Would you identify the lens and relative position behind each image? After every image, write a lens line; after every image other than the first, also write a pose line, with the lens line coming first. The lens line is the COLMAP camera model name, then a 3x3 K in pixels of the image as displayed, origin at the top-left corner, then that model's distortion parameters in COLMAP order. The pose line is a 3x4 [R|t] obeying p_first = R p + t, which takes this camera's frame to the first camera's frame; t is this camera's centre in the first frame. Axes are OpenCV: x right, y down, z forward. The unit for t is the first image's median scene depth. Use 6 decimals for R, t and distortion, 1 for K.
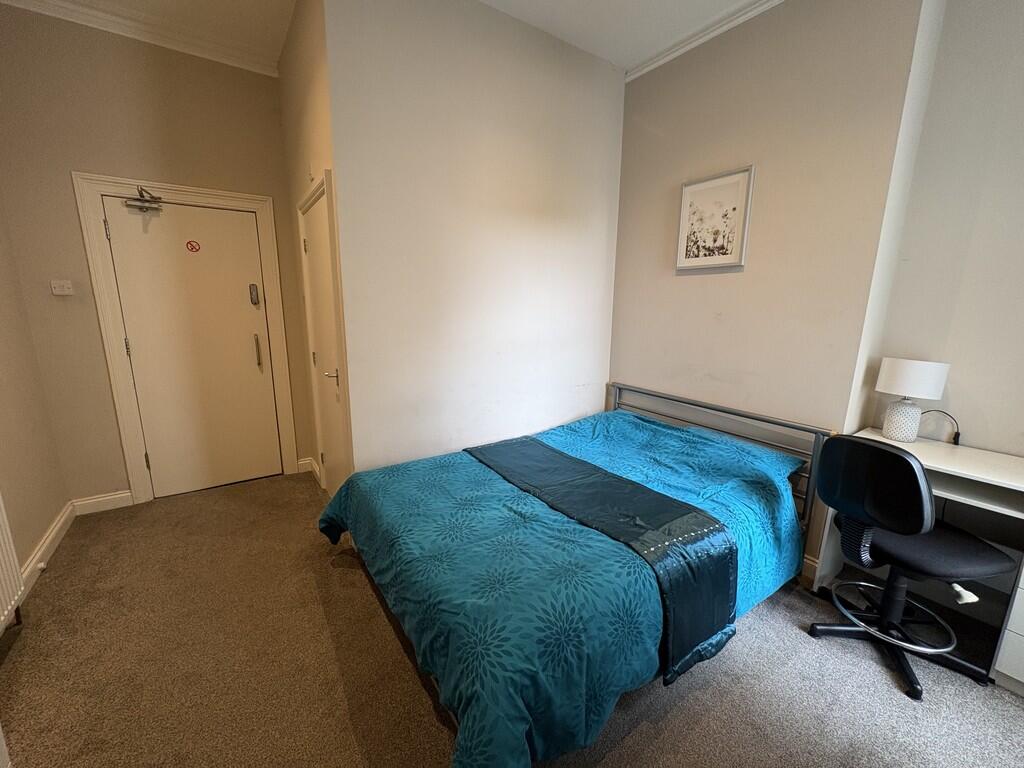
lens RADIAL K [[411.2, 0, 511.6], [0, 411.2, 382.6], [0, 0, 1]] dist [-0.002315, -0.000042]
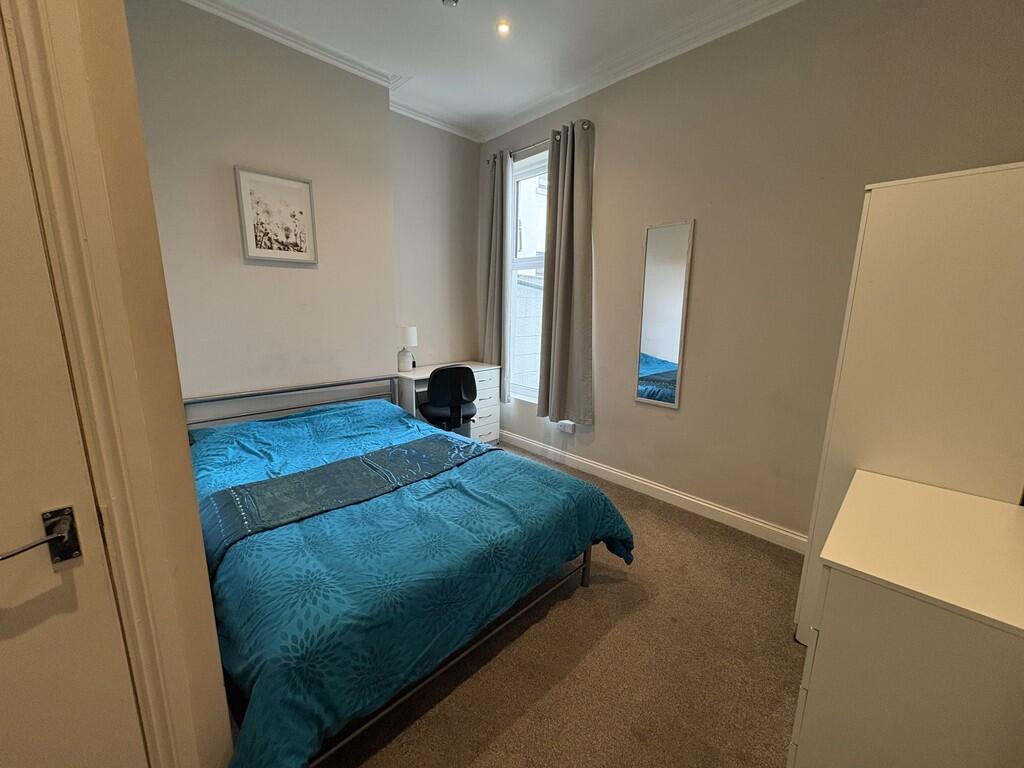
lens RADIAL K [[411.2, 0, 511.5], [0, 411.2, 385.6], [0, 0, 1]] dist [-0.002315, -0.000042]
pose [[-0.185245, -0.212768, 0.959382, -0.726639], [0.164468, 0.955796, 0.243730, -0.134903], [-0.968831, 0.202938, -0.142063, 0.649337]]
